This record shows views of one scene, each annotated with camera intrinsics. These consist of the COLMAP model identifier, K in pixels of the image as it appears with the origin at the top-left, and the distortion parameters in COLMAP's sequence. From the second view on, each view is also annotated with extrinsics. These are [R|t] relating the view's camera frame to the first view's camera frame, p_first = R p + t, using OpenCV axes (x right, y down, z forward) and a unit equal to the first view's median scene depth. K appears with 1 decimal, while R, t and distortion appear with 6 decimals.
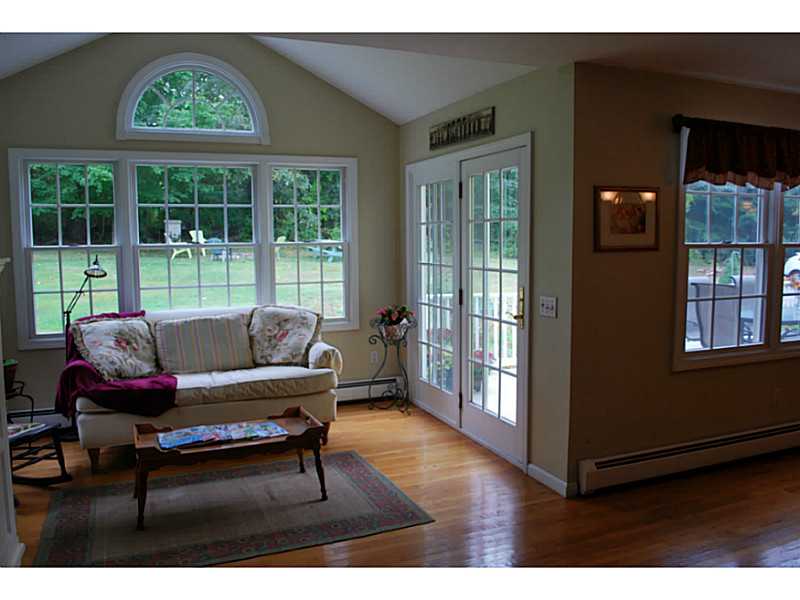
lens RADIAL K [[645.2, 0, 400.0], [0, 645.2, 300.0], [0, 0, 1]] dist [-0.079955, 0.001790]
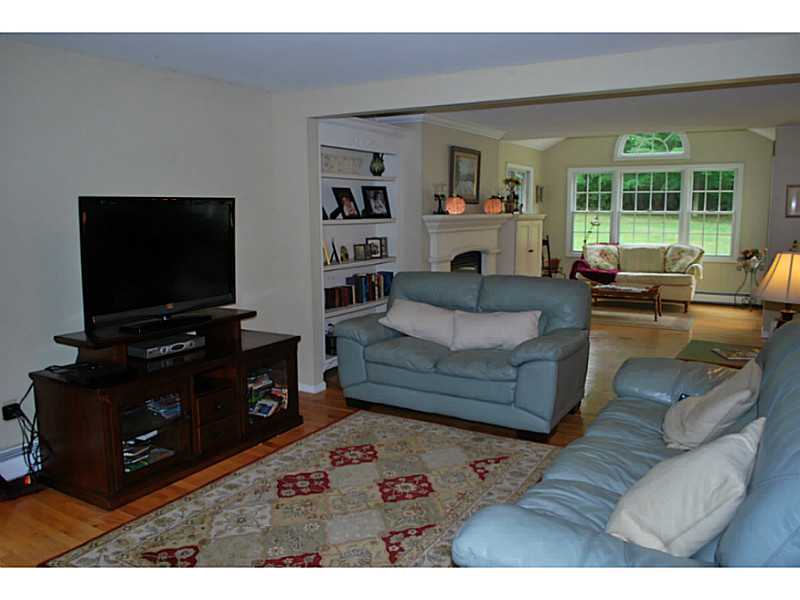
lens RADIAL K [[630.7, 0, 400.0], [0, 630.7, 300.0], [0, 0, 1]] dist [-0.079512, 0.006293]
pose [[0.608915, 0.116577, -0.784623, 0.823509], [-0.072486, 0.993181, 0.091311, 0.071278], [0.789917, 0.001274, 0.613213, -0.864410]]
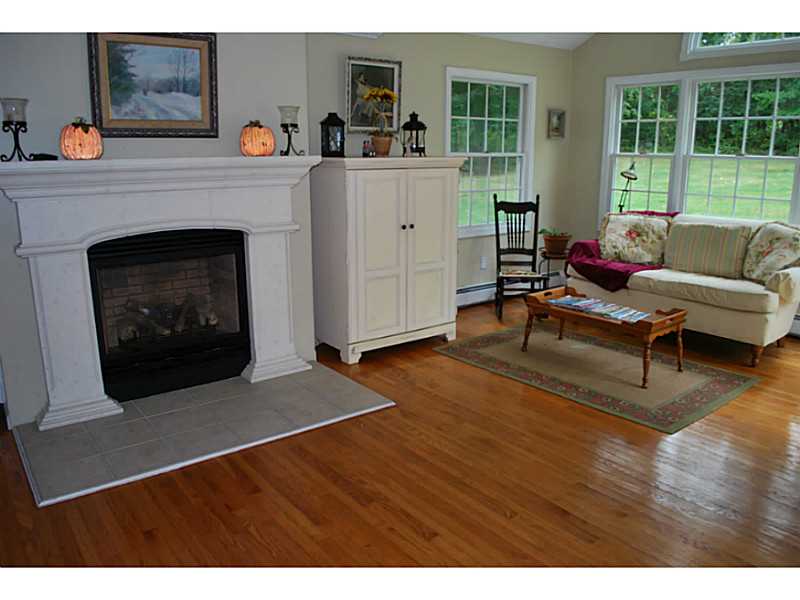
lens RADIAL K [[630.7, 0, 400.0], [0, 630.7, 300.0], [0, 0, 1]] dist [-0.079512, 0.006293]
pose [[0.269580, 0.230762, -0.934920, 0.563820], [-0.092312, 0.972585, 0.213441, -0.022839], [0.958543, 0.028765, 0.283492, 0.209385]]
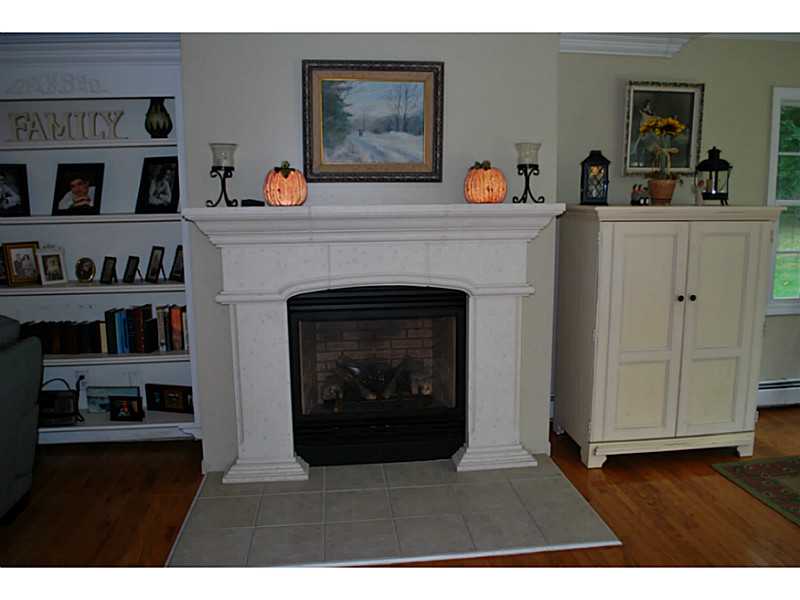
lens RADIAL K [[630.7, 0, 400.0], [0, 630.7, 300.0], [0, 0, 1]] dist [-0.079512, 0.006293]
pose [[-0.262389, 0.164764, -0.950792, 0.407130], [-0.078863, 0.978357, 0.191305, -0.034432], [0.961734, 0.125178, -0.243716, 0.343024]]
